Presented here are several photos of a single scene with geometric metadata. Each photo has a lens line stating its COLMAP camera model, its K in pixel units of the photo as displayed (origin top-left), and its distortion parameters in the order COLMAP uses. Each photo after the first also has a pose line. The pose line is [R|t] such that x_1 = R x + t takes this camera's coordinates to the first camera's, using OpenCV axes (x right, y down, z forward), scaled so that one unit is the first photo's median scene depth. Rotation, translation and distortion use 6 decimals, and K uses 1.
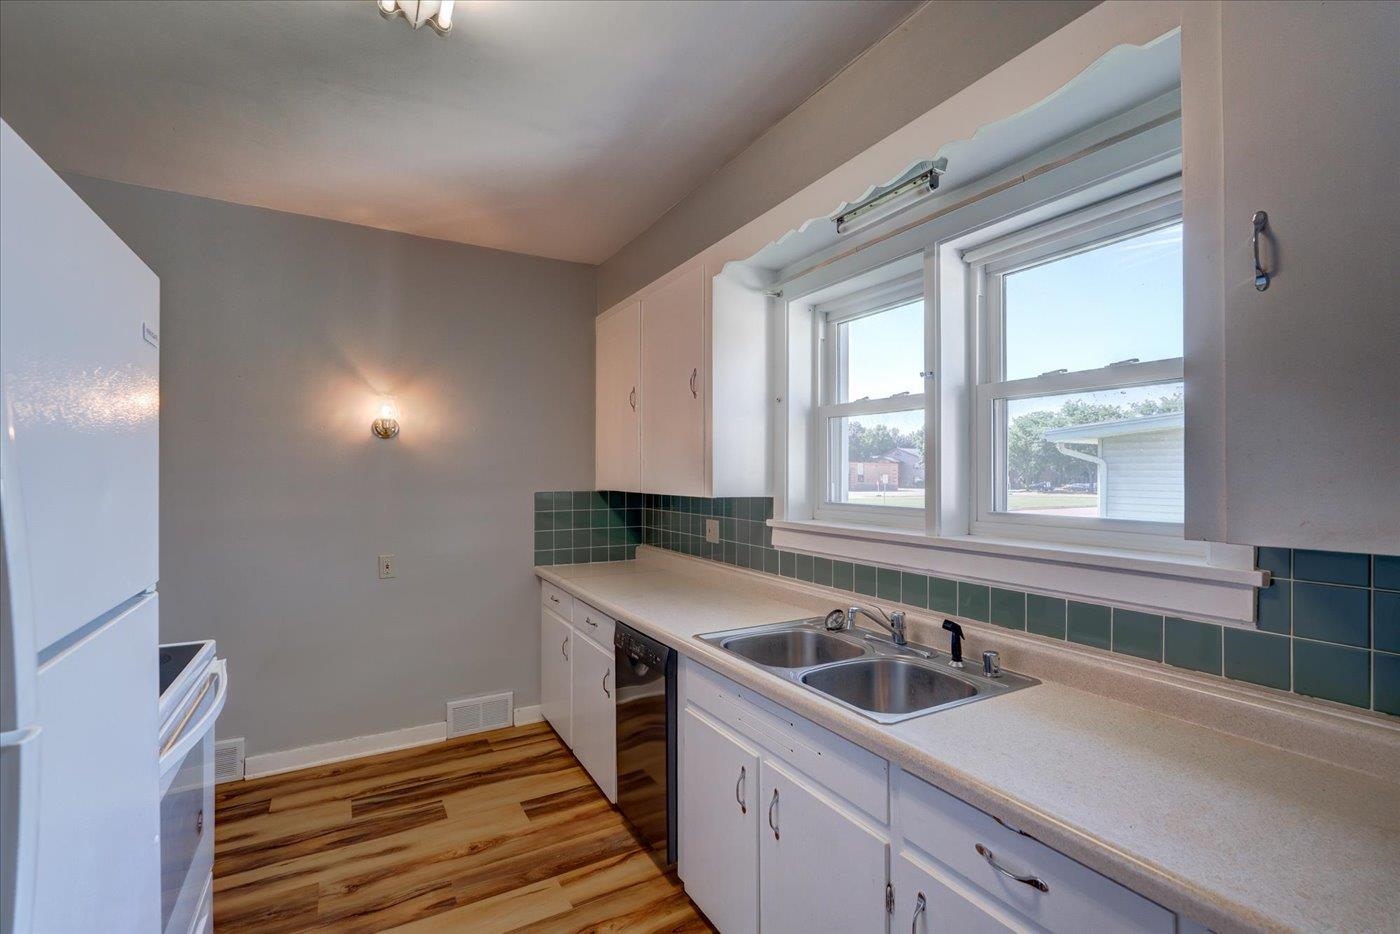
lens RADIAL K [[620.1, 0, 700.0], [0, 620.1, 467.0], [0, 0, 1]] dist [-0.000844, -0.000058]
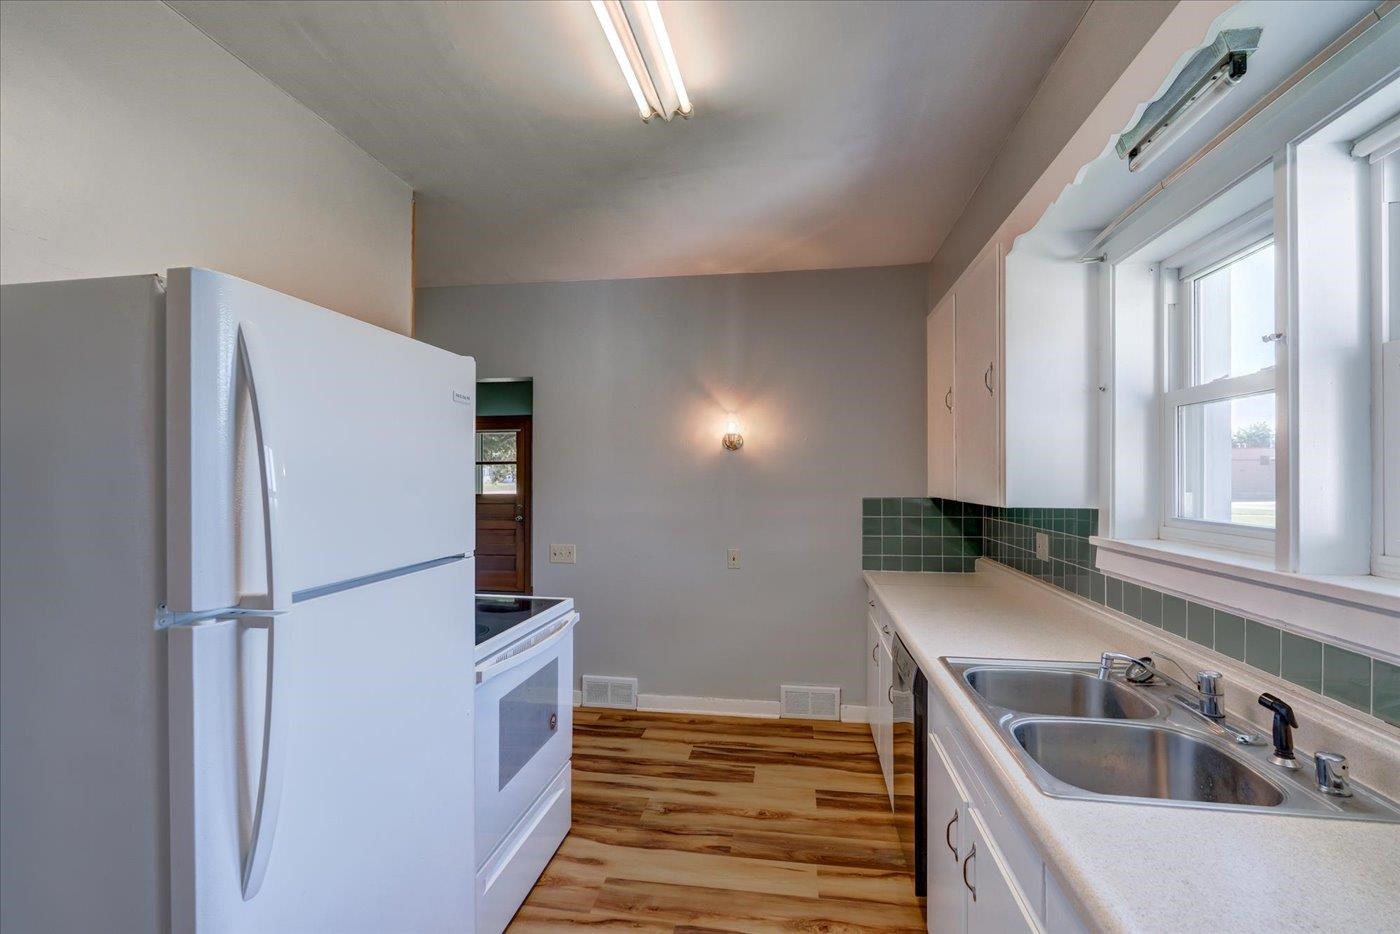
lens RADIAL K [[618.4, 0, 700.0], [0, 618.4, 467.0], [0, 0, 1]] dist [-0.012894, 0.009214]
pose [[0.784277, -0.014076, -0.620252, 0.217407], [0.009787, 0.999899, -0.010317, -0.003122], [0.620334, 0.002021, 0.784335, 0.046592]]
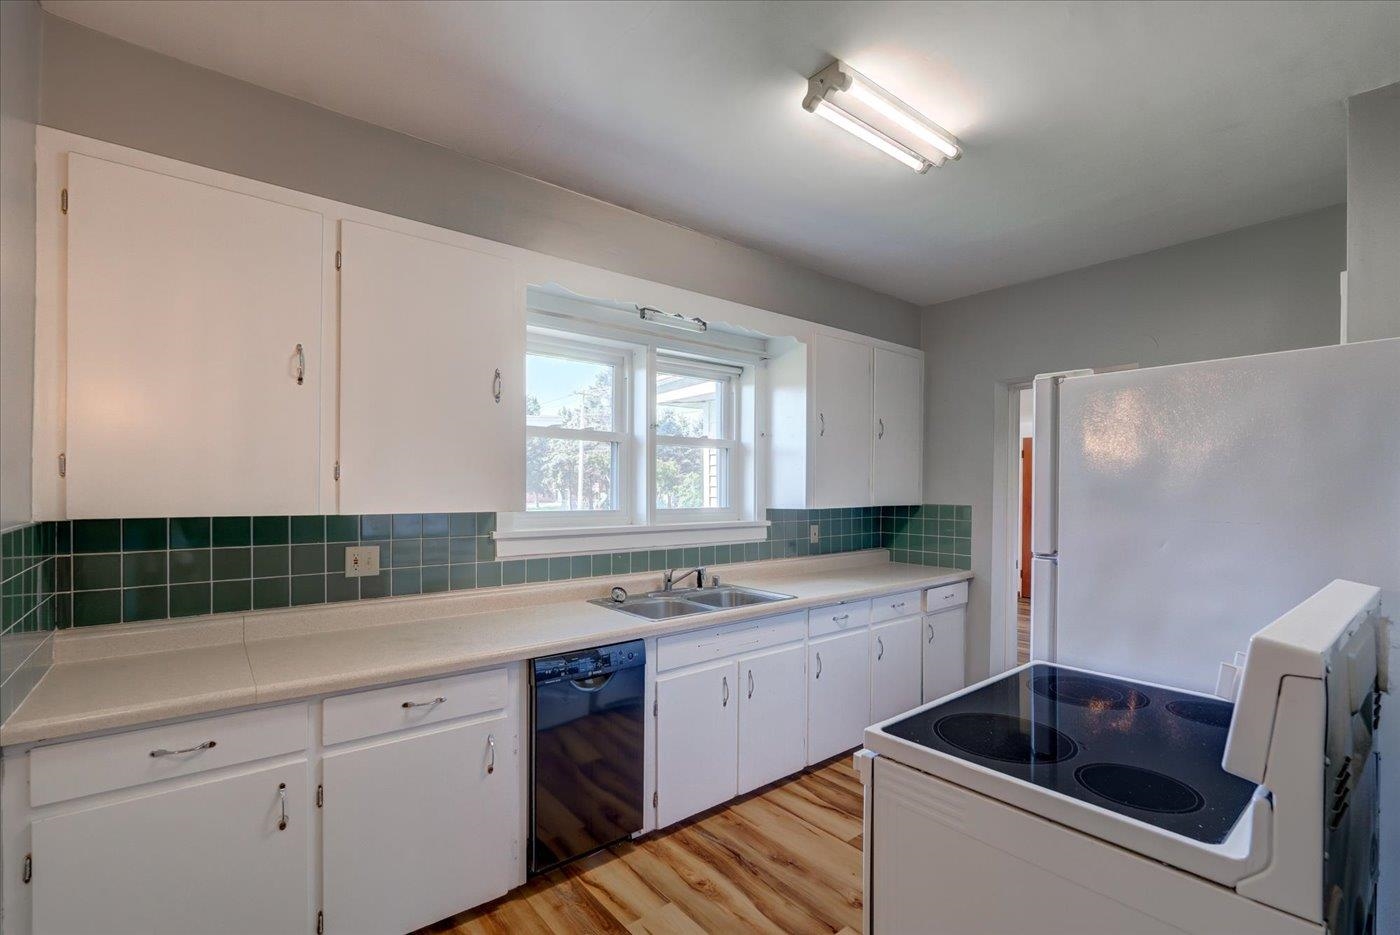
lens RADIAL K [[626.5, 0, 710.3], [0, 626.5, 482.6], [0, 0, 1]] dist [-0.002247, -0.000236]
pose [[-0.170332, 0.011291, 0.985322, -0.957740], [-0.014491, 0.999798, -0.013962, 0.015484], [-0.985280, -0.016657, -0.170134, 0.856128]]
